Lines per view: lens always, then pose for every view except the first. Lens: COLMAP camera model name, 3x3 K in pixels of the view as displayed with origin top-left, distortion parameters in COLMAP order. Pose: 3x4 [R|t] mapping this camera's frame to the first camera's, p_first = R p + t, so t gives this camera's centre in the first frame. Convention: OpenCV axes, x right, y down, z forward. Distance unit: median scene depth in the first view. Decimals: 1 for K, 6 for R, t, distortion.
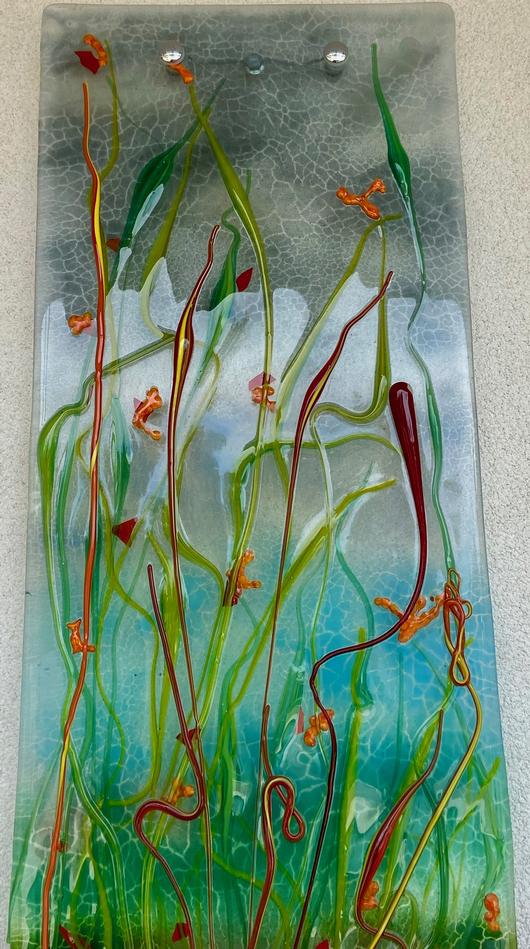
lens RADIAL K [[1054.9, 0, 253.3], [0, 1054.9, 424.0], [0, 0, 1]] dist [0.069034, 0.000000]
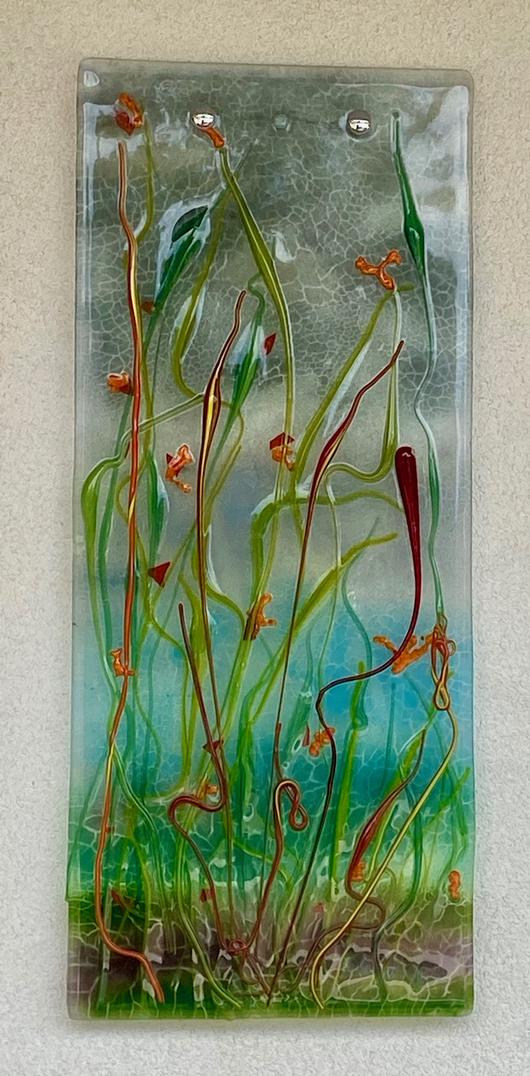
lens RADIAL K [[2023.6, 0, 267.4], [0, 2023.6, 538.7], [0, 0, 1]] dist [0.045335, 0.000000]
pose [[0.998379, 0.026773, 0.050230, -0.113349], [-0.034316, 0.987176, 0.155901, -0.276432], [-0.045412, -0.157372, 0.986495, -1.140784]]
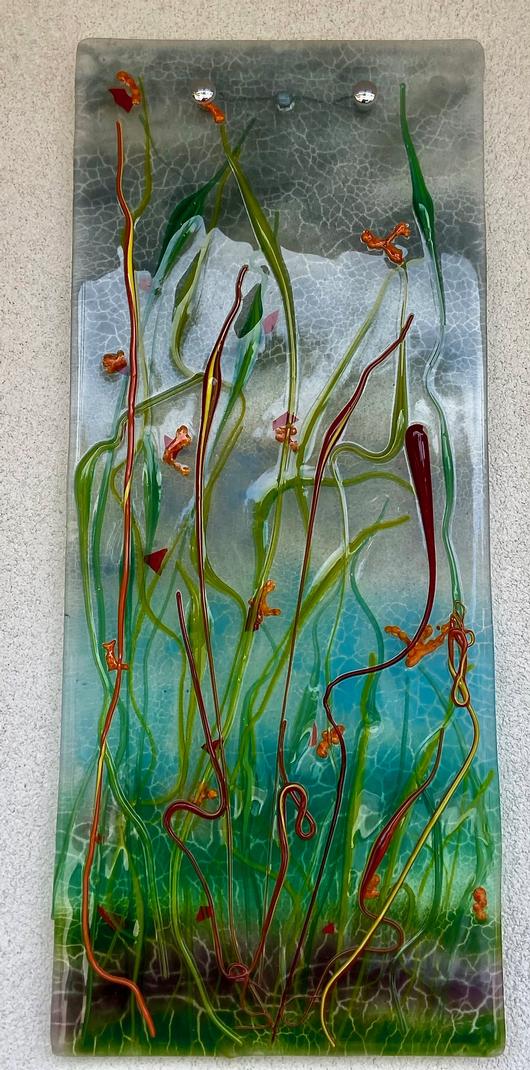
lens RADIAL K [[1173.5, 0, 265.5], [0, 1173.5, 518.6], [0, 0, 1]] dist [0.073646, 0.000000]
pose [[0.999644, 0.017312, -0.020301, 0.014075], [-0.015183, 0.994801, 0.100701, -0.062729], [0.021939, -0.100357, 0.994710, -0.184028]]
